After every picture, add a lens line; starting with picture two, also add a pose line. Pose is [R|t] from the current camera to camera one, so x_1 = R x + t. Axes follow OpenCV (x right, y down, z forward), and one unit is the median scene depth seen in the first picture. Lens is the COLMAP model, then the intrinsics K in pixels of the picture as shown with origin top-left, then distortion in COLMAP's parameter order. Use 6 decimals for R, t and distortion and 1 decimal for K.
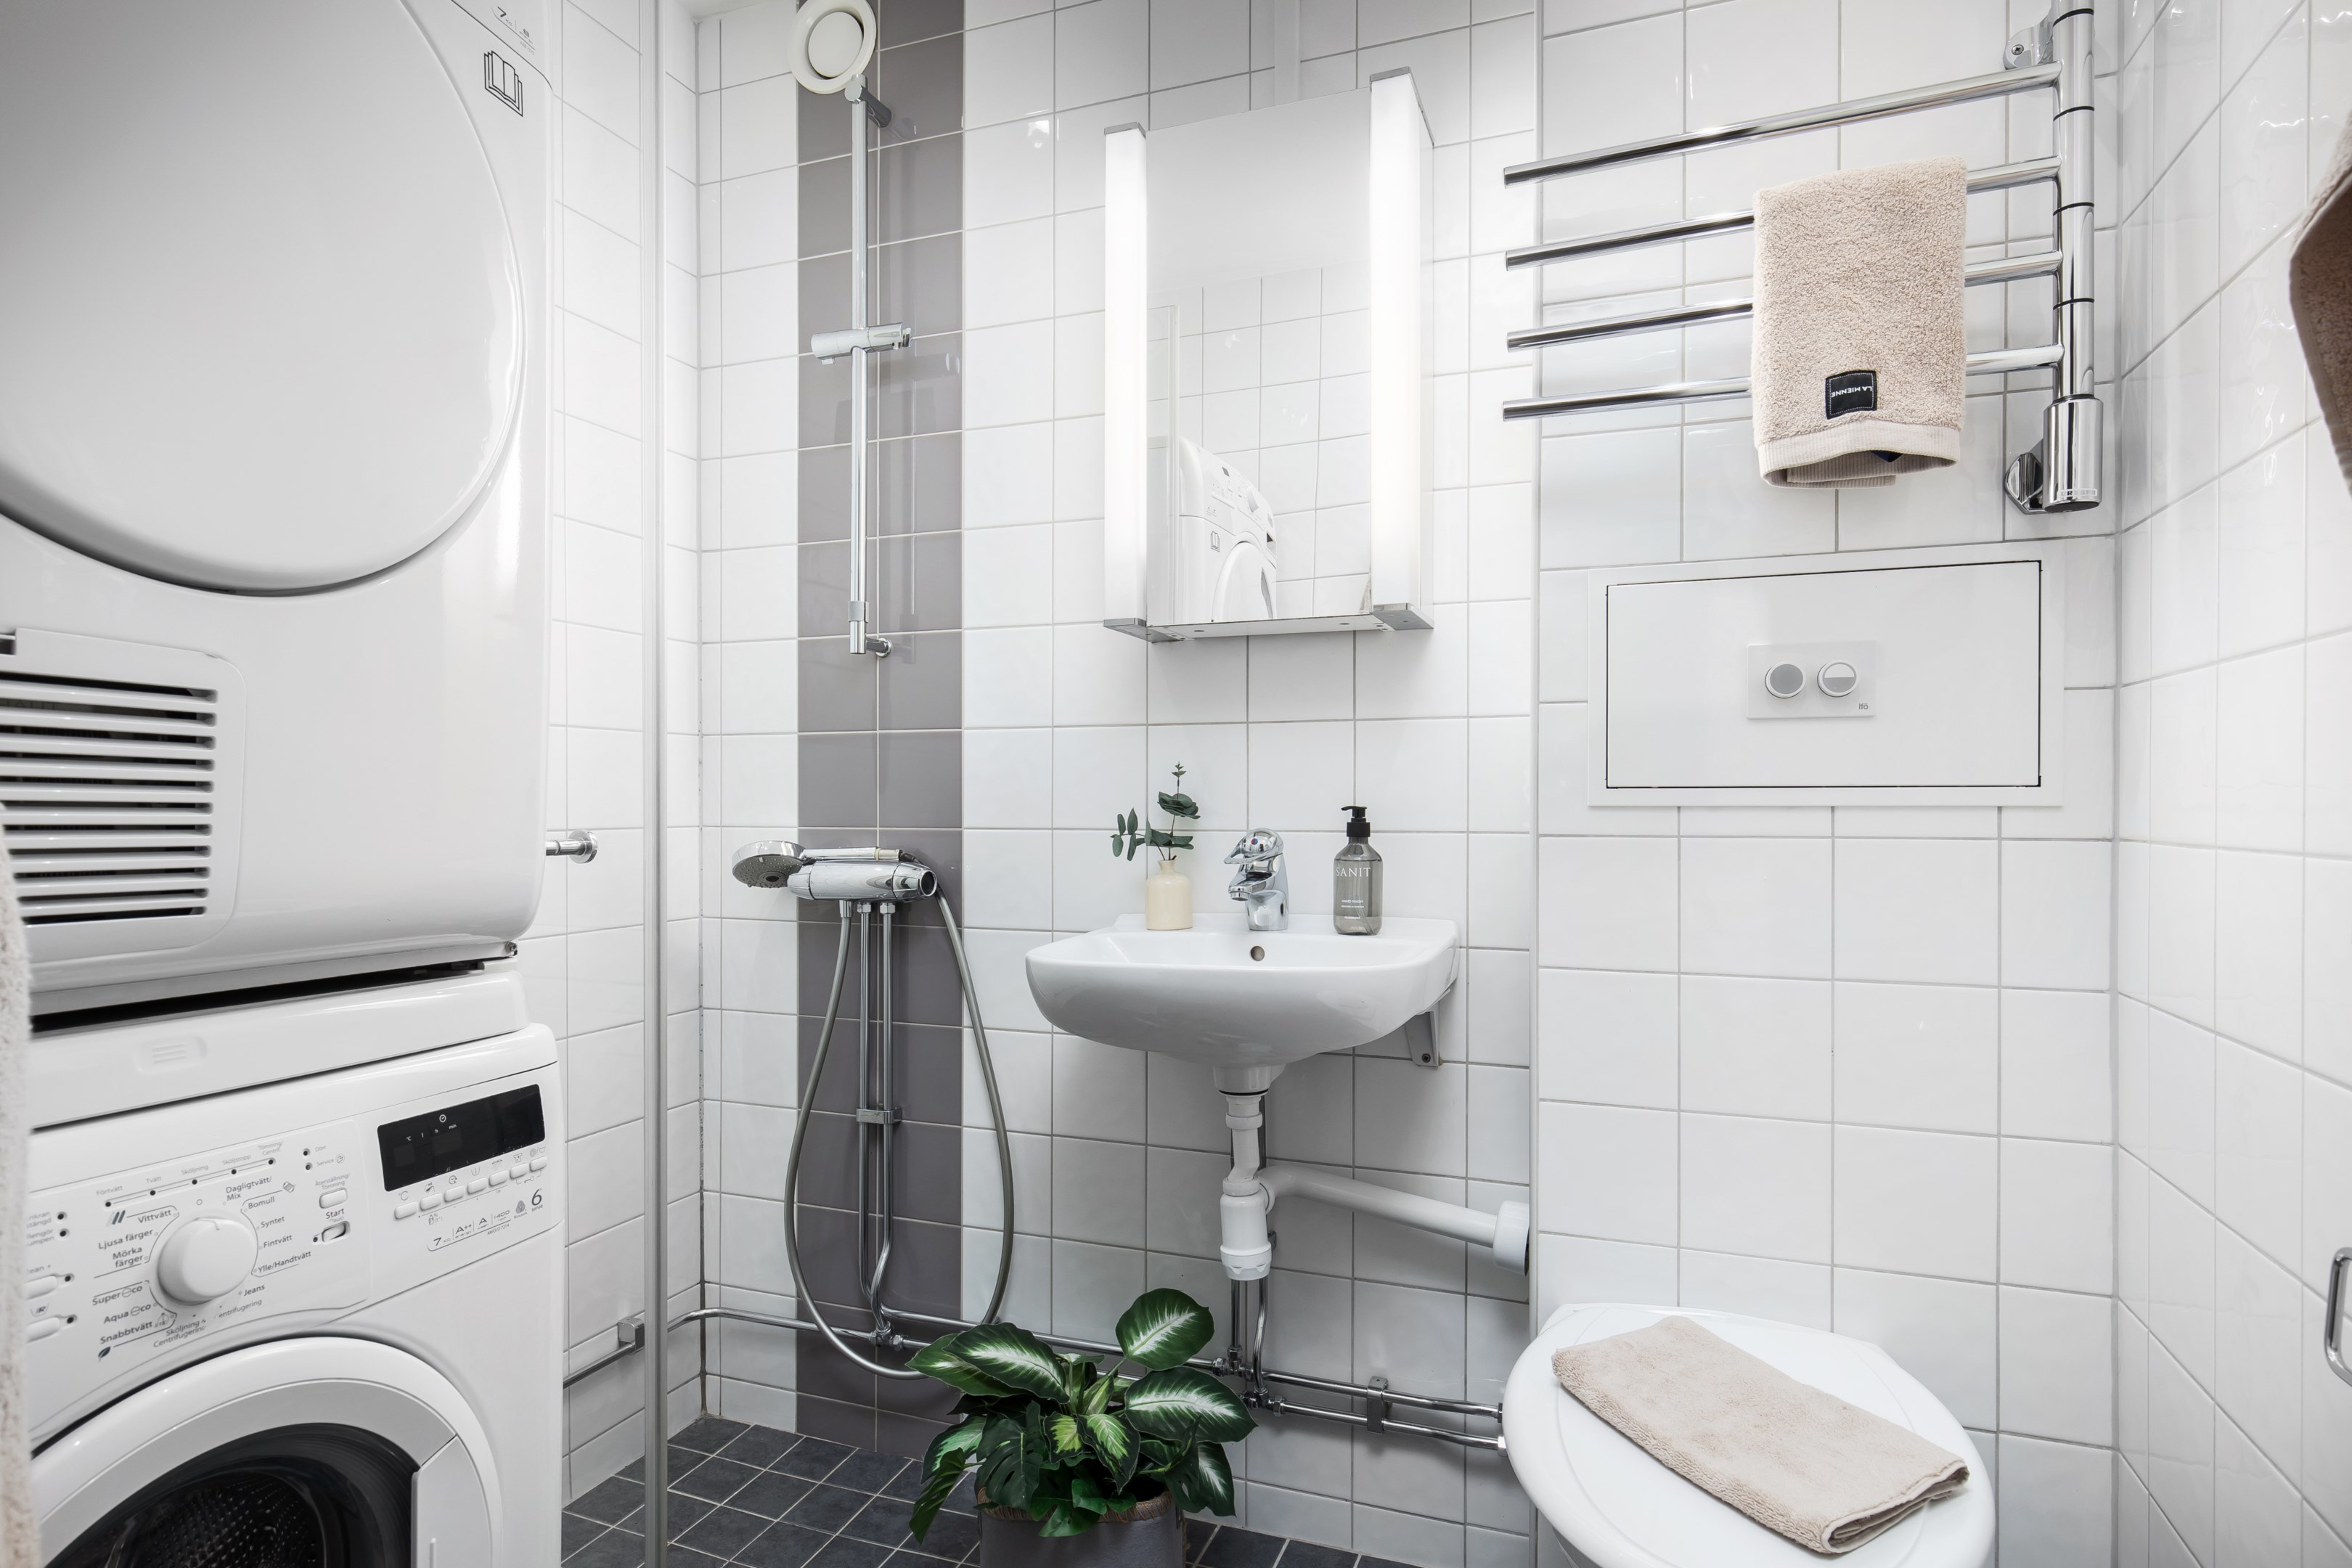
lens RADIAL K [[1331.8, 0, 1171.1], [0, 1331.8, 794.0], [0, 0, 1]] dist [0.005216, 0.001757]
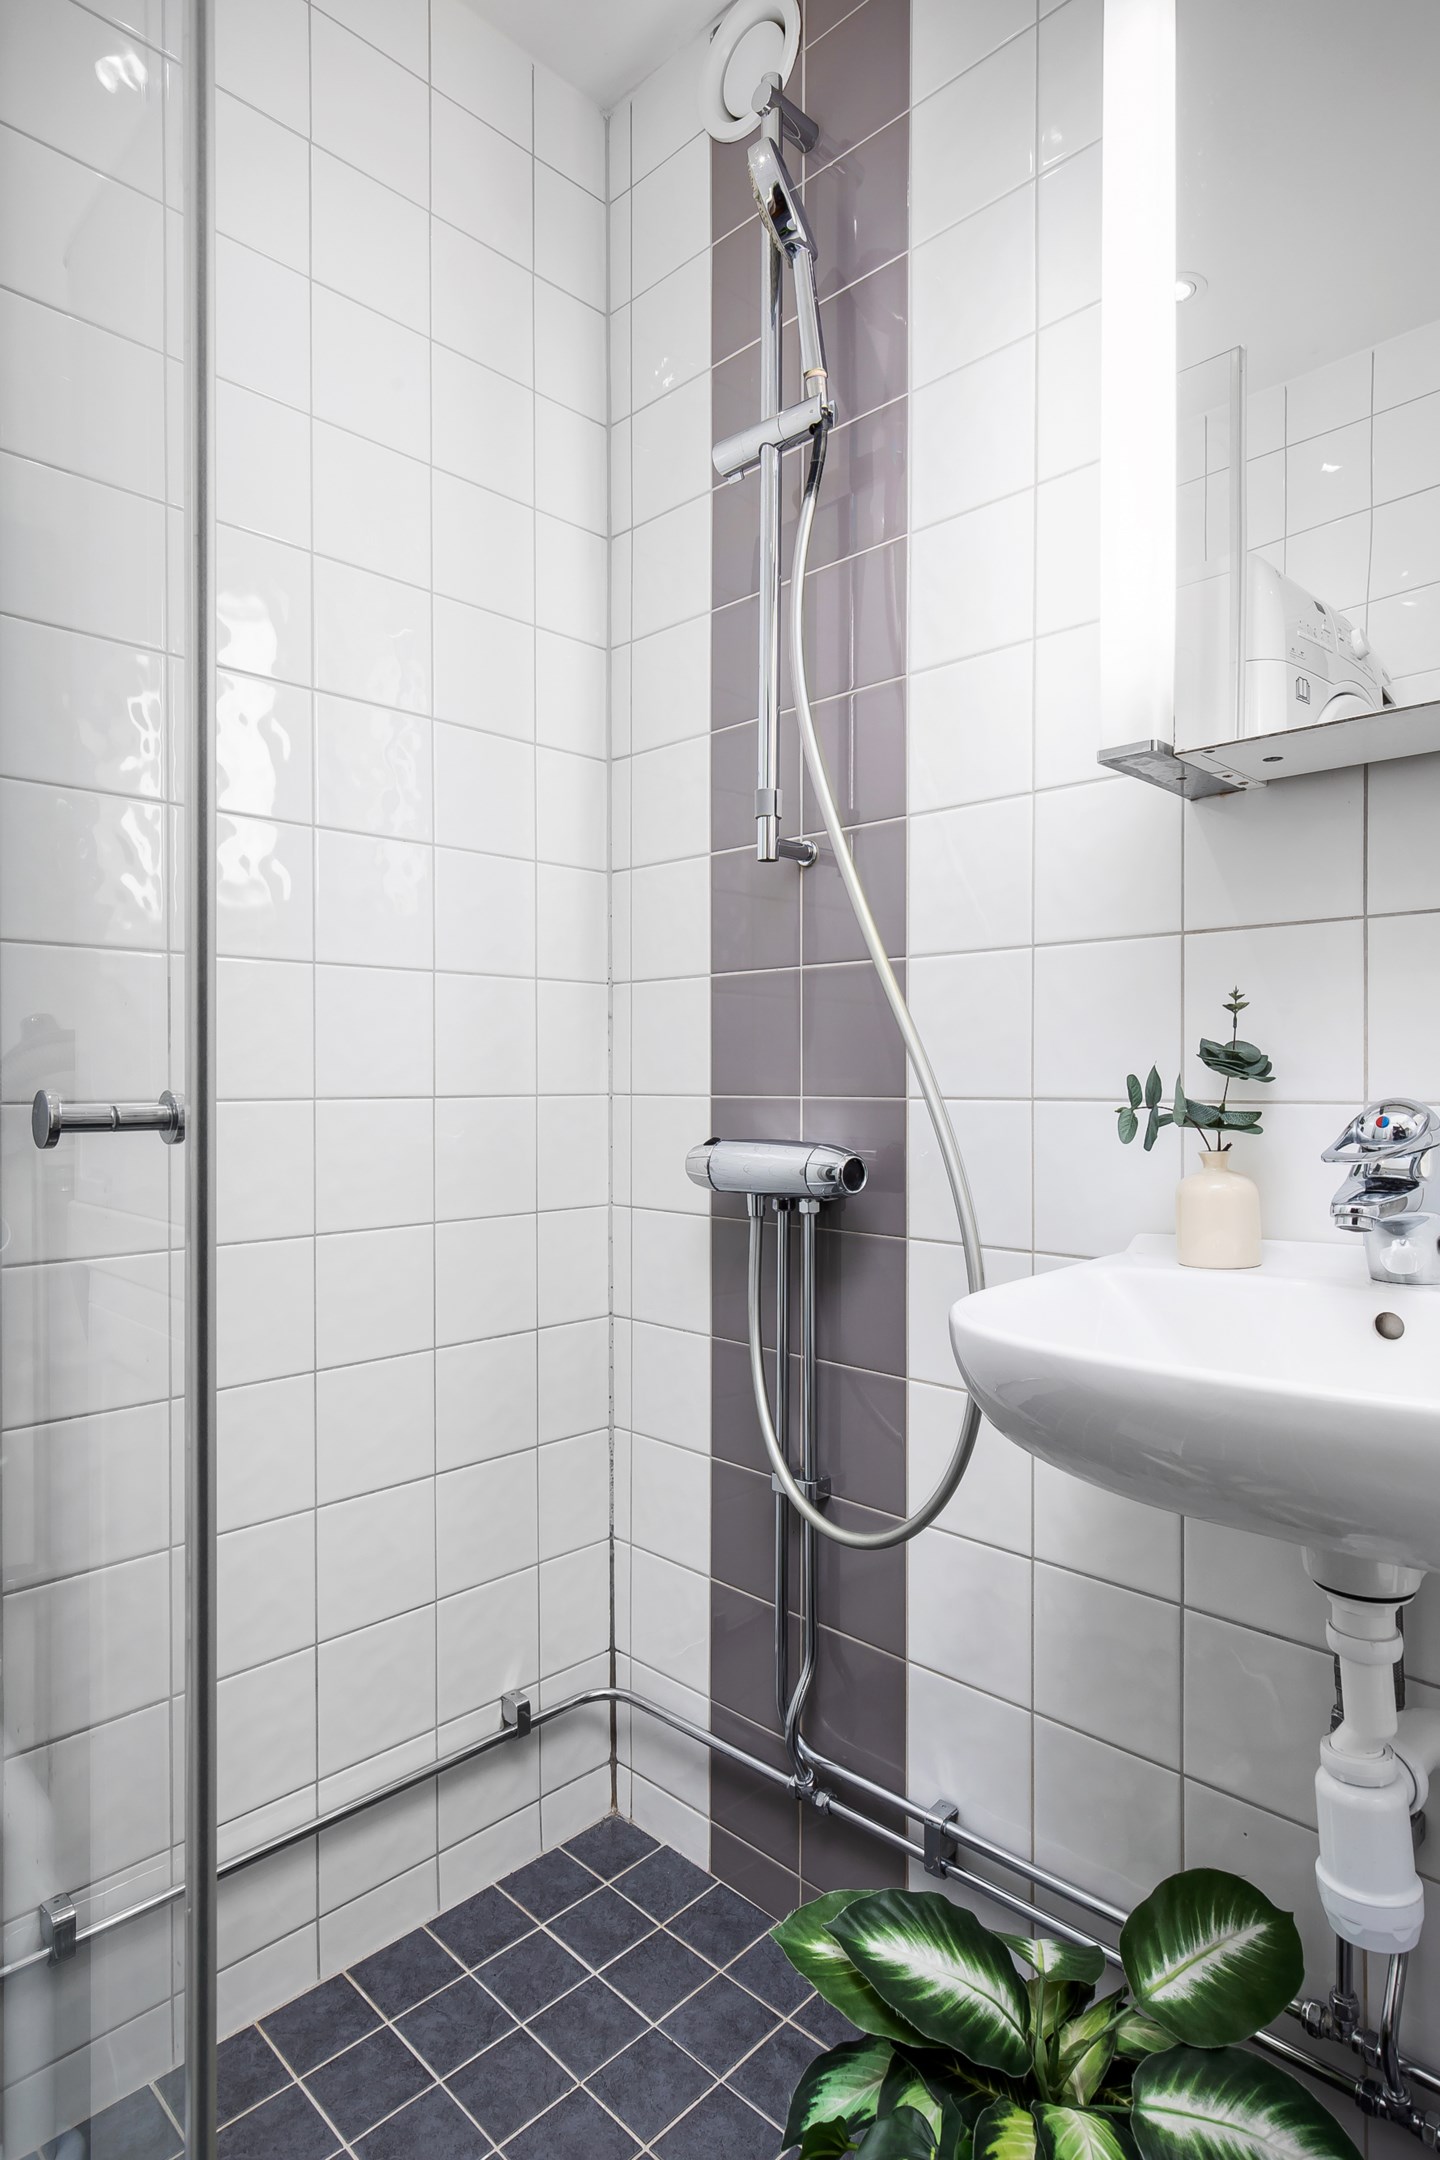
lens RADIAL K [[1223.1, 0, 719.8], [0, 1223.1, 1082.9], [0, 0, 1]] dist [0.005216, 0.001757]
pose [[0.915529, -0.000894, -0.402250, 0.013831], [0.004510, 0.999957, 0.008044, 0.012708], [0.402226, -0.009178, 0.915494, 0.381733]]
